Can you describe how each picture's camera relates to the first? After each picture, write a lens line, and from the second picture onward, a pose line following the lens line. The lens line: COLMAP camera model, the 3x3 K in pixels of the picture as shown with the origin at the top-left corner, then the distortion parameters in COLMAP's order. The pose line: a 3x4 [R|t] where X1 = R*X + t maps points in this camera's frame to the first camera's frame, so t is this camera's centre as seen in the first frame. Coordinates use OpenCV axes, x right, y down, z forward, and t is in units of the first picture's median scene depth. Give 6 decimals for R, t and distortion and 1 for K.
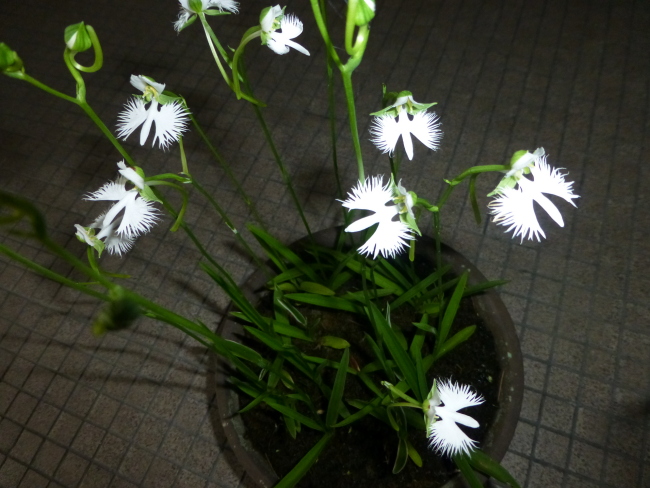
lens RADIAL K [[492.4, 0, 325.0], [0, 492.4, 244.0], [0, 0, 1]] dist [0.028836, -0.053457]
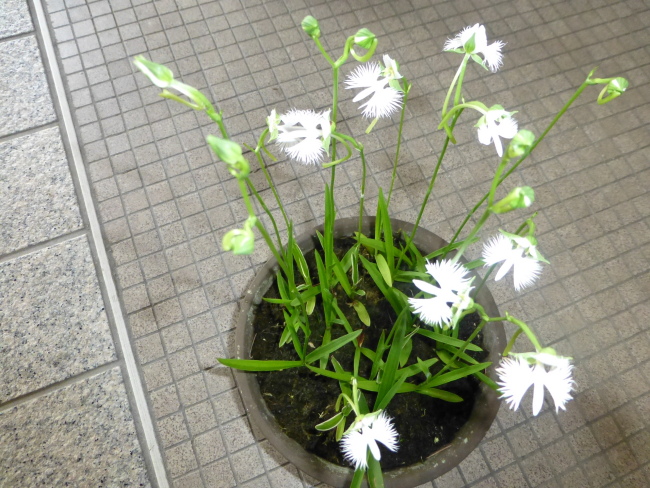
lens RADIAL K [[492.4, 0, 325.0], [0, 492.4, 244.0], [0, 0, 1]] dist [0.028836, -0.053457]
pose [[0.684183, 0.717619, -0.130065, -0.006410], [-0.690343, 0.694759, 0.201834, -0.084883], [0.235203, -0.048302, 0.970745, -0.110086]]
